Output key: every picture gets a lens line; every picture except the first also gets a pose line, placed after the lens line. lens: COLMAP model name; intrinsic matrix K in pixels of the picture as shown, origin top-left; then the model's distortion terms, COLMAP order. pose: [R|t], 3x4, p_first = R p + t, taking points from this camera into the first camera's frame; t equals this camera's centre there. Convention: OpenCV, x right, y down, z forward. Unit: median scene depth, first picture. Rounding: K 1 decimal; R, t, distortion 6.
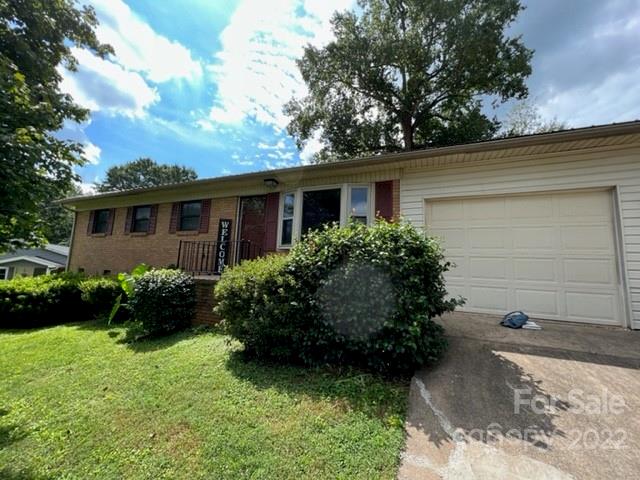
lens RADIAL K [[255.9, 0, 320.0], [0, 255.9, 240.0], [0, 0, 1]] dist [-0.002230, -0.000059]
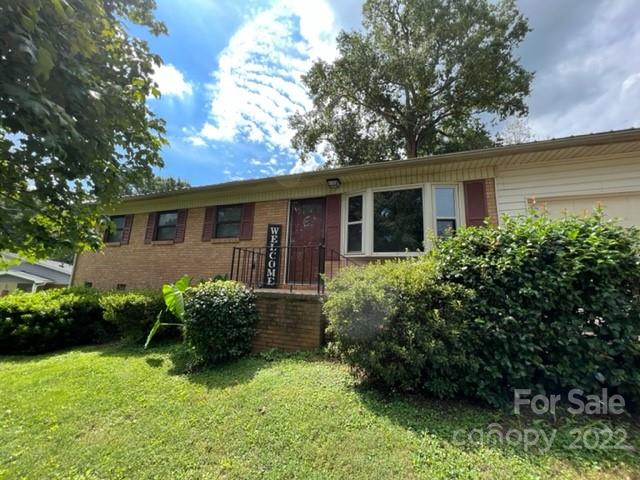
lens RADIAL K [[255.9, 0, 320.0], [0, 255.9, 240.0], [0, 0, 1]] dist [-0.002230, -0.000059]
pose [[0.999096, 0.002951, 0.042408, -0.192752], [-0.000377, 0.998164, -0.060563, 0.019568], [-0.042509, 0.060492, 0.997263, 0.088639]]
